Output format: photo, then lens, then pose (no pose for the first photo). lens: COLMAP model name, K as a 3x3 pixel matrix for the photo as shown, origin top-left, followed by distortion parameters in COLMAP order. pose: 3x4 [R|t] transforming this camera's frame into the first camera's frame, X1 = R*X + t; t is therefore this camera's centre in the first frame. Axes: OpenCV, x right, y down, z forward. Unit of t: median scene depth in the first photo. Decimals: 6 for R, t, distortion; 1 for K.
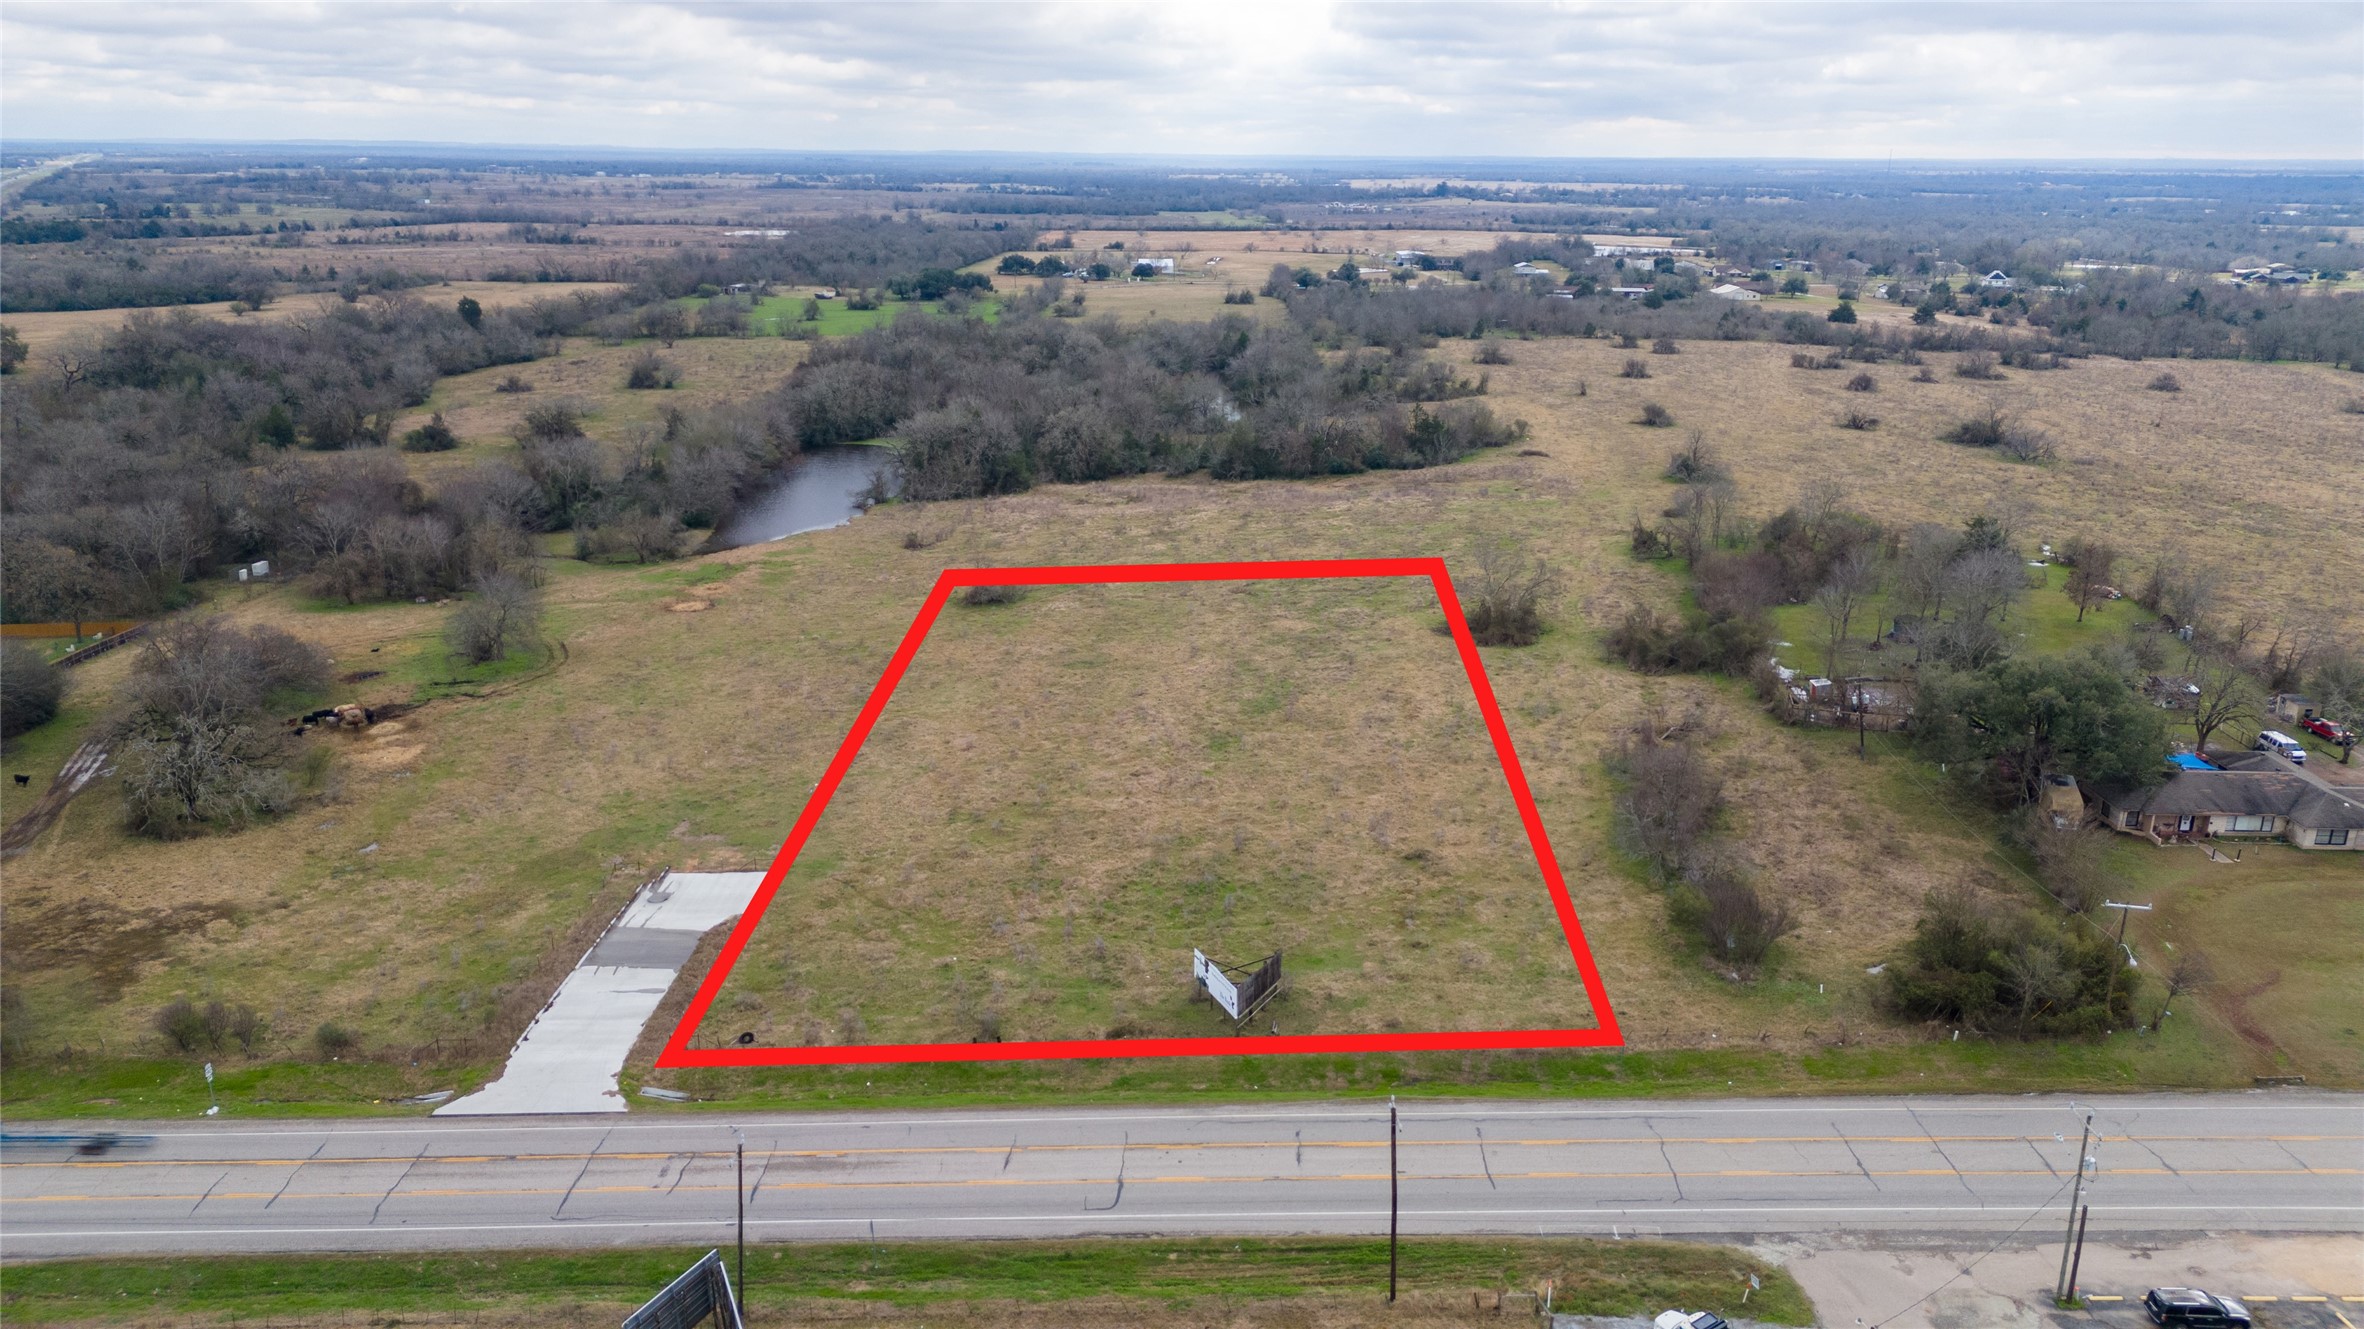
lens RADIAL K [[1616.1, 0, 1185.0], [0, 1616.1, 756.5], [0, 0, 1]] dist [0.043073, -0.021925]
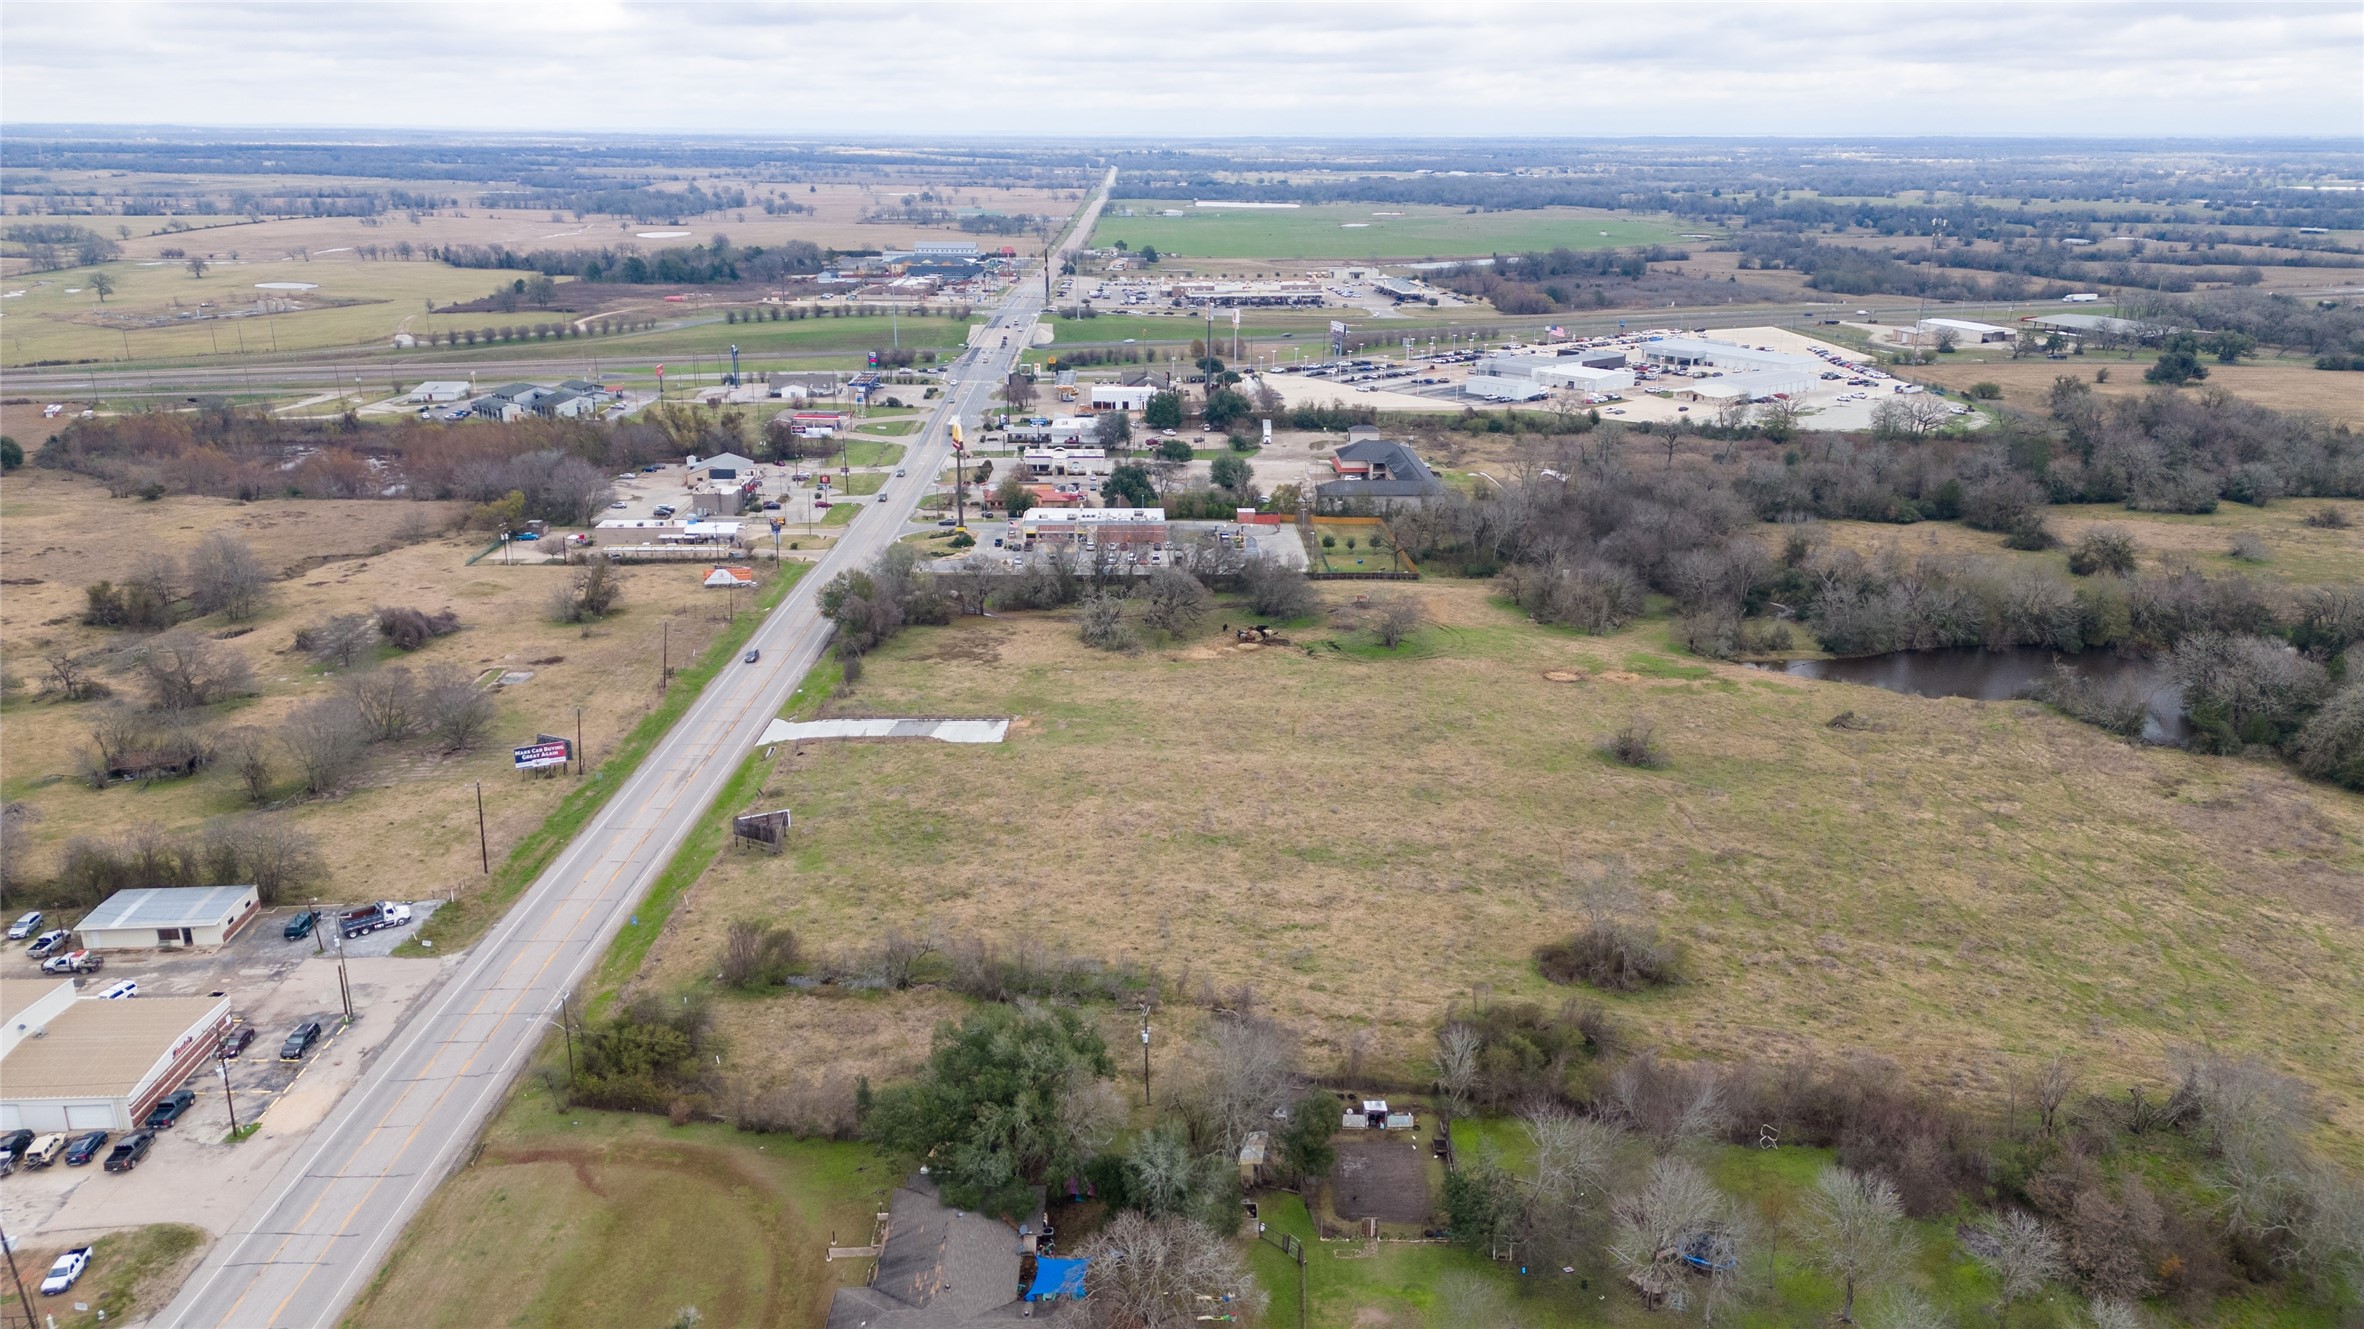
lens RADIAL K [[1639.7, 0, 1182.0], [0, 1639.7, 664.5], [0, 0, 1]] dist [0.093469, -0.097866]
pose [[0.033836, 0.300014, -0.953334, 1.180578], [-0.352306, 0.896230, 0.269539, -0.458193], [0.935273, 0.326745, 0.136022, 0.781037]]
